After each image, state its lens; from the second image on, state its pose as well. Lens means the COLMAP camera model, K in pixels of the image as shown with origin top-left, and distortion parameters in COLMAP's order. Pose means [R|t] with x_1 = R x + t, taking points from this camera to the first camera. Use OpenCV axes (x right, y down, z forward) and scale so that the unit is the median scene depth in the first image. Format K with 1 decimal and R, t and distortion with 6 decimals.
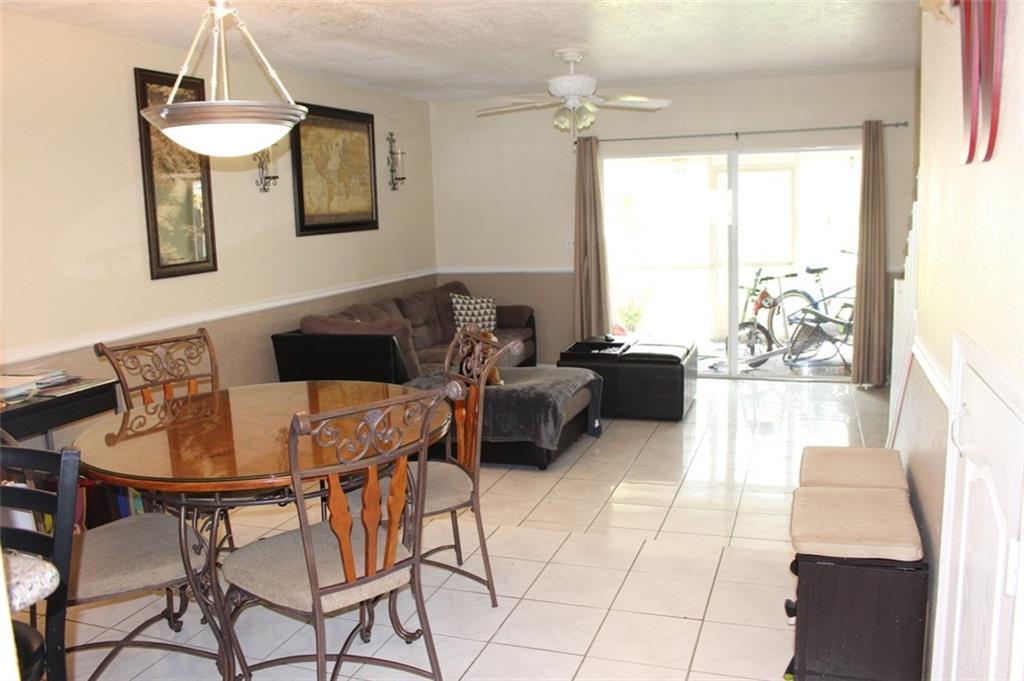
lens RADIAL K [[861.4, 0, 512.0], [0, 861.4, 340.5], [0, 0, 1]] dist [-0.140008, 0.135119]
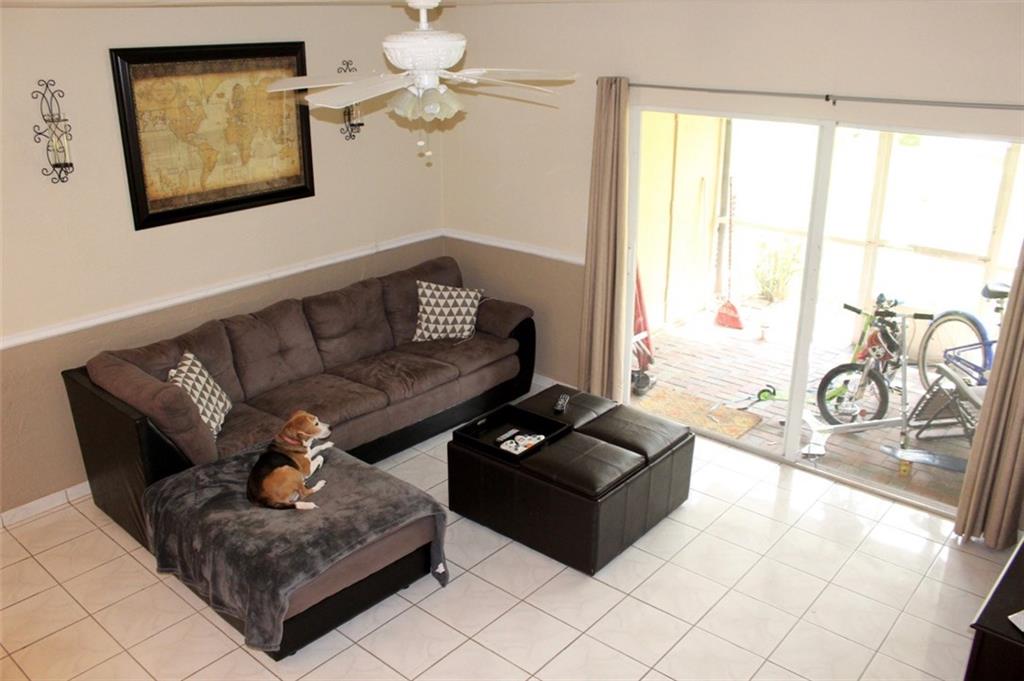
lens RADIAL K [[861.4, 0, 512.0], [0, 861.4, 340.5], [0, 0, 1]] dist [-0.140008, 0.135119]
pose [[0.932358, 0.156389, -0.325962, 0.269491], [-0.086871, 0.972095, 0.217910, -0.181835], [0.350945, -0.174853, 0.919926, 0.336431]]
